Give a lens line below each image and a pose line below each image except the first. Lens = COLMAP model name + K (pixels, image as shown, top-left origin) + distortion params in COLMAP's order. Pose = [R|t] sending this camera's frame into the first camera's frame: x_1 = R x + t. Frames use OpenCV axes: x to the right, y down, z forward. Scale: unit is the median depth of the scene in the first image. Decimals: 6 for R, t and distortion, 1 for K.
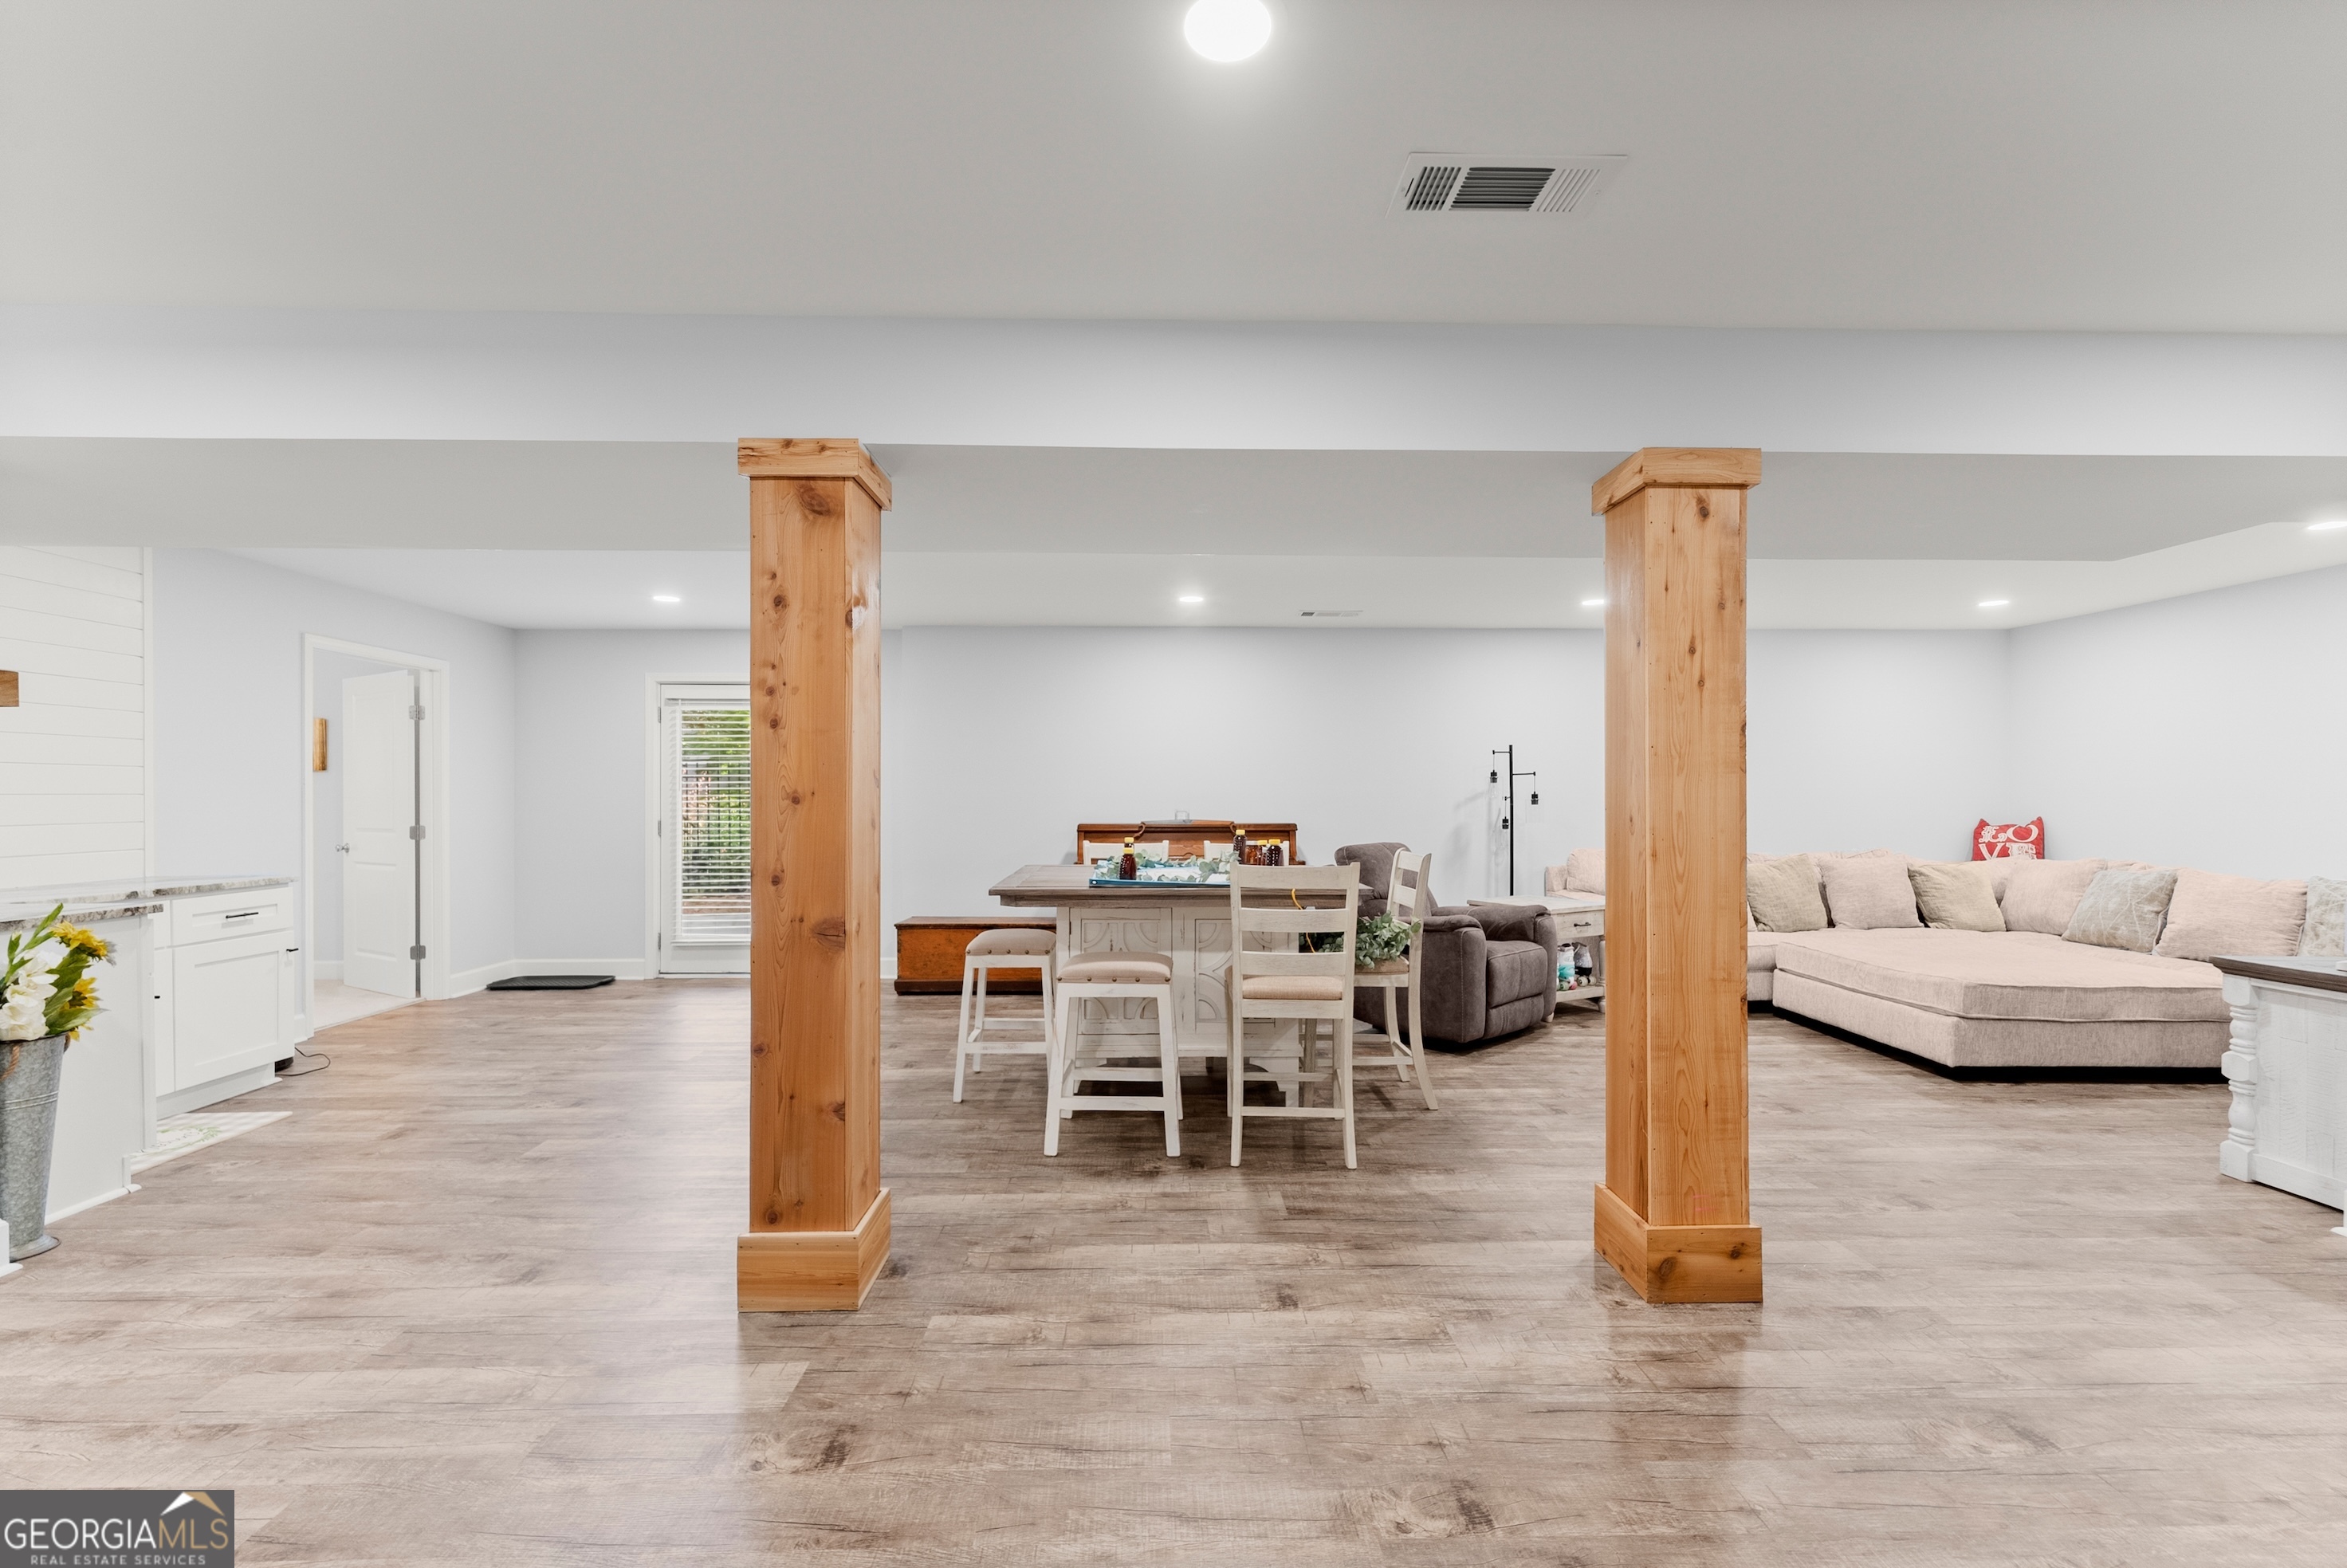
lens RADIAL K [[964.0, 0, 1164.0], [0, 964.0, 796.7], [0, 0, 1]] dist [0.001677, -0.000005]
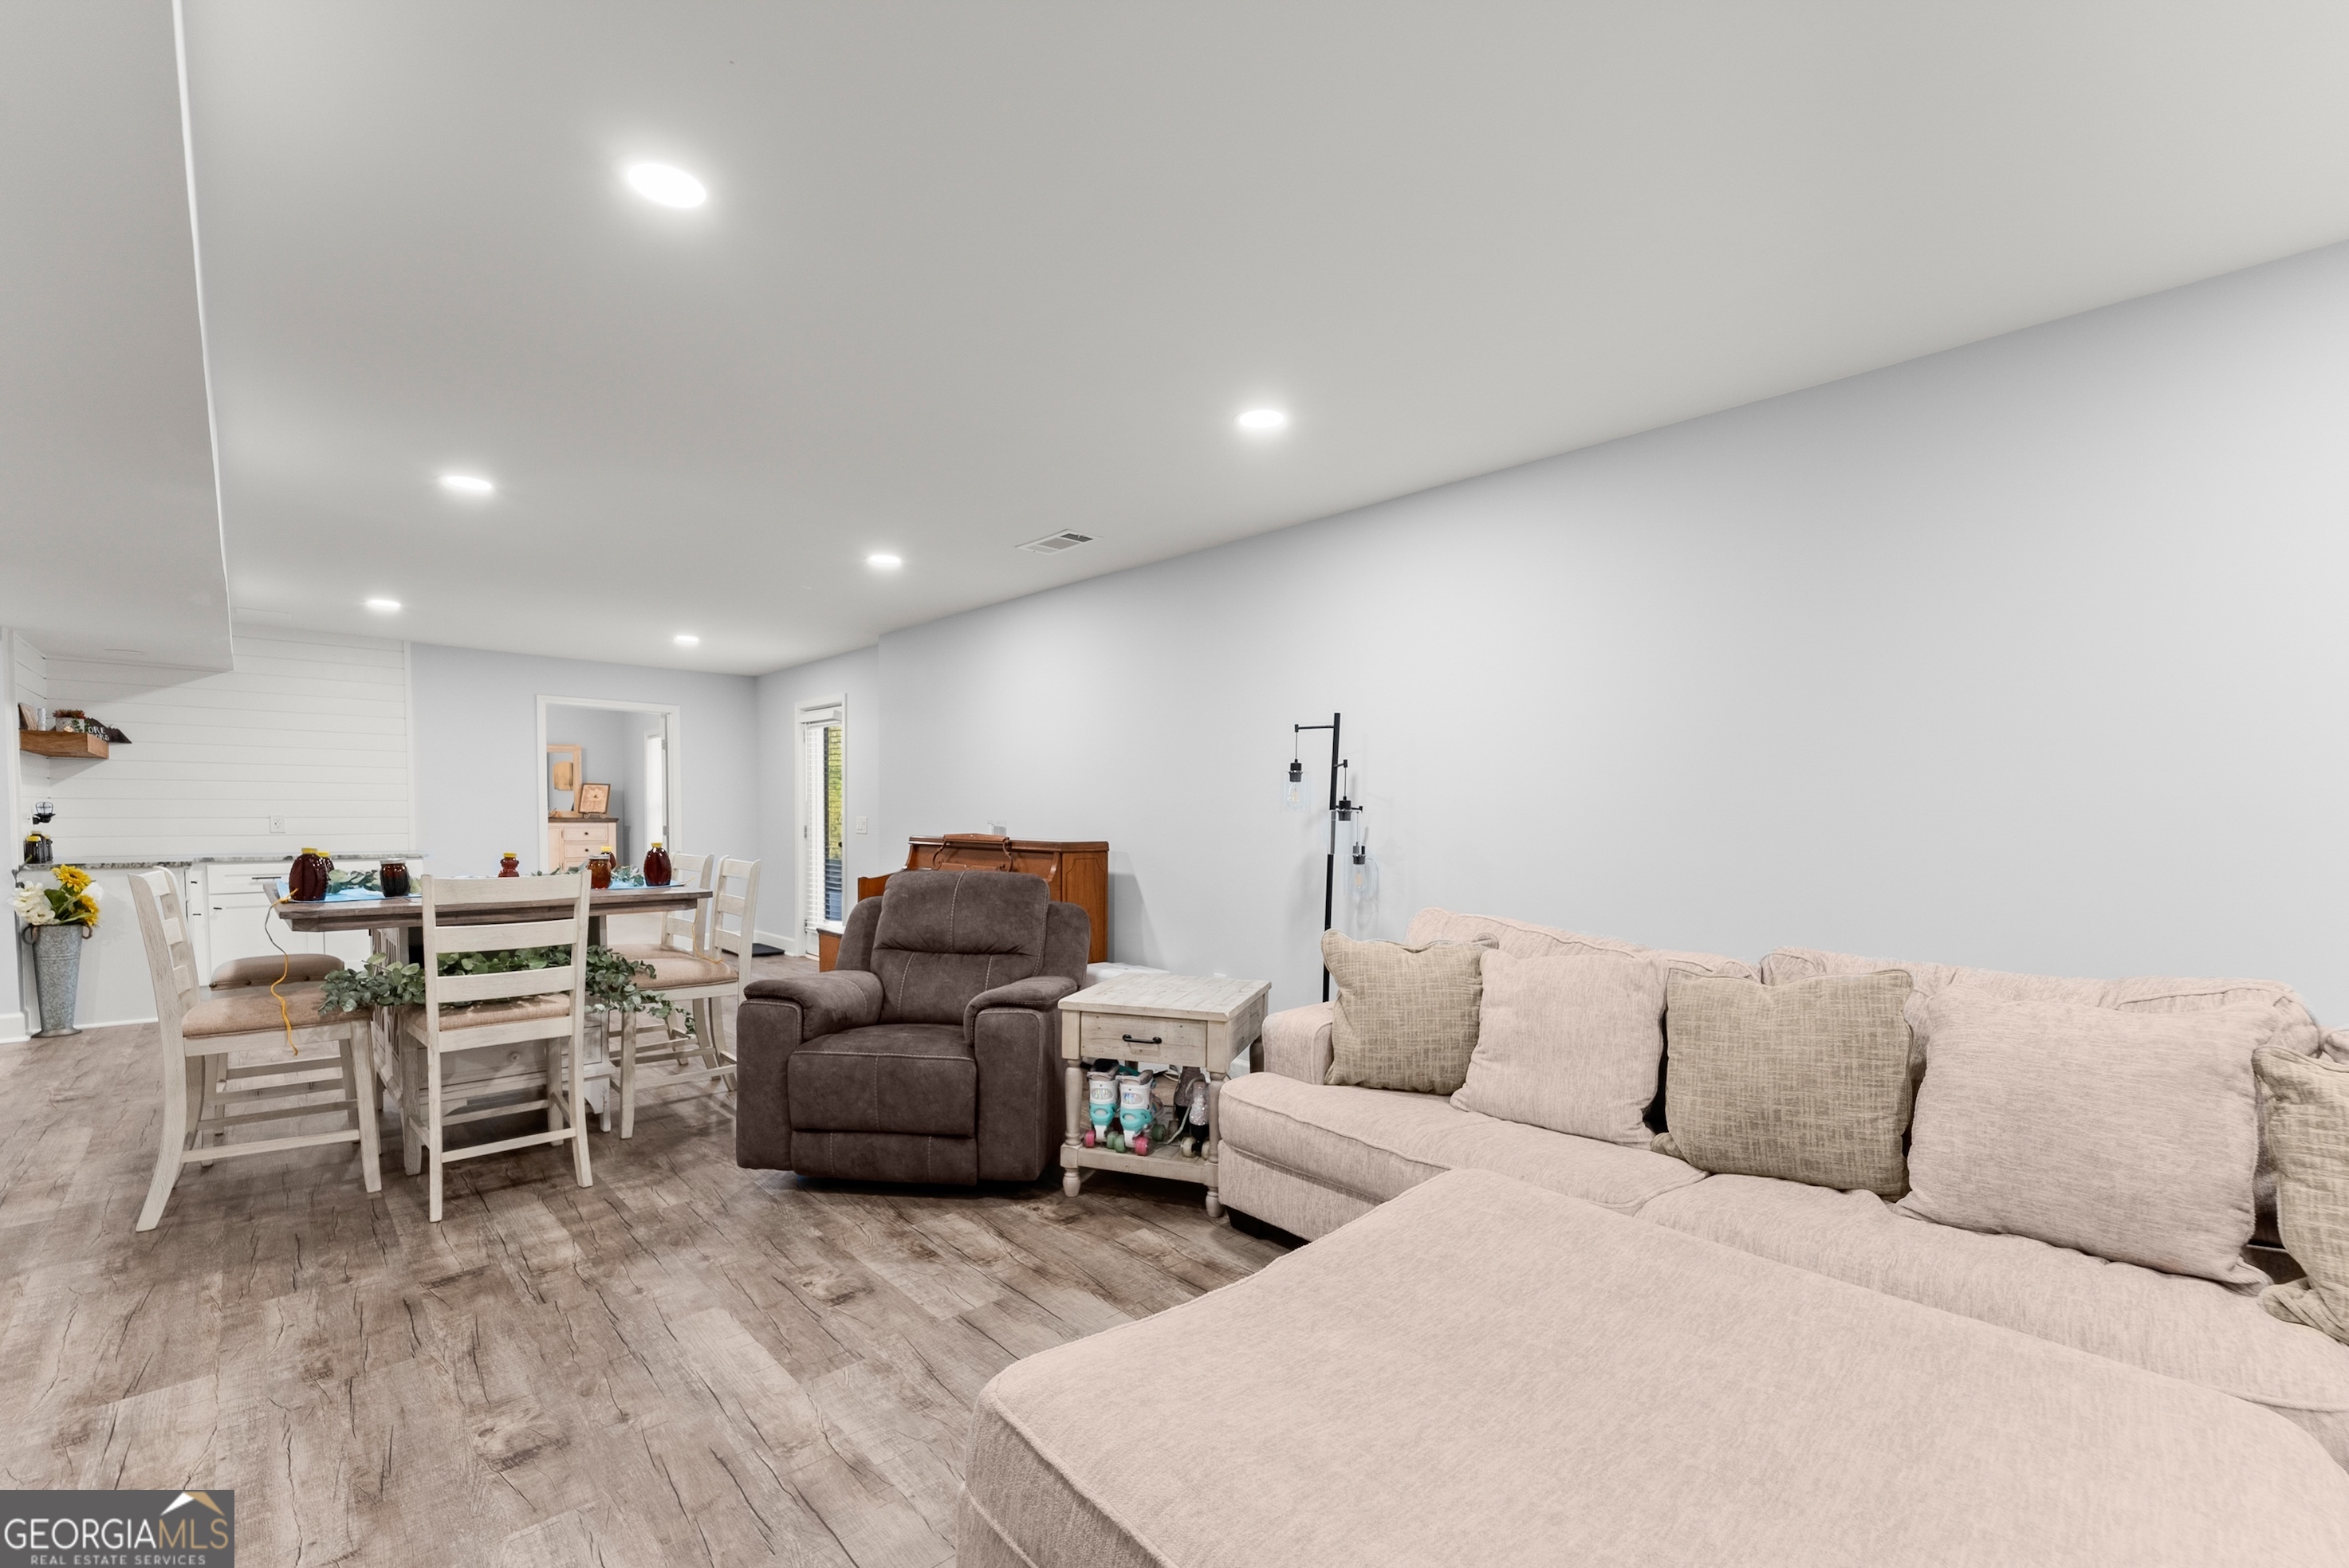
lens RADIAL K [[964.8, 0, 1165.0], [0, 964.8, 796.7], [0, 0, 1]] dist [0.001677, -0.000005]
pose [[0.674280, -0.004395, -0.738463, 1.125114], [-0.004447, 0.999940, -0.010012, 0.001141], [0.738463, 0.010035, 0.674220, 0.844447]]
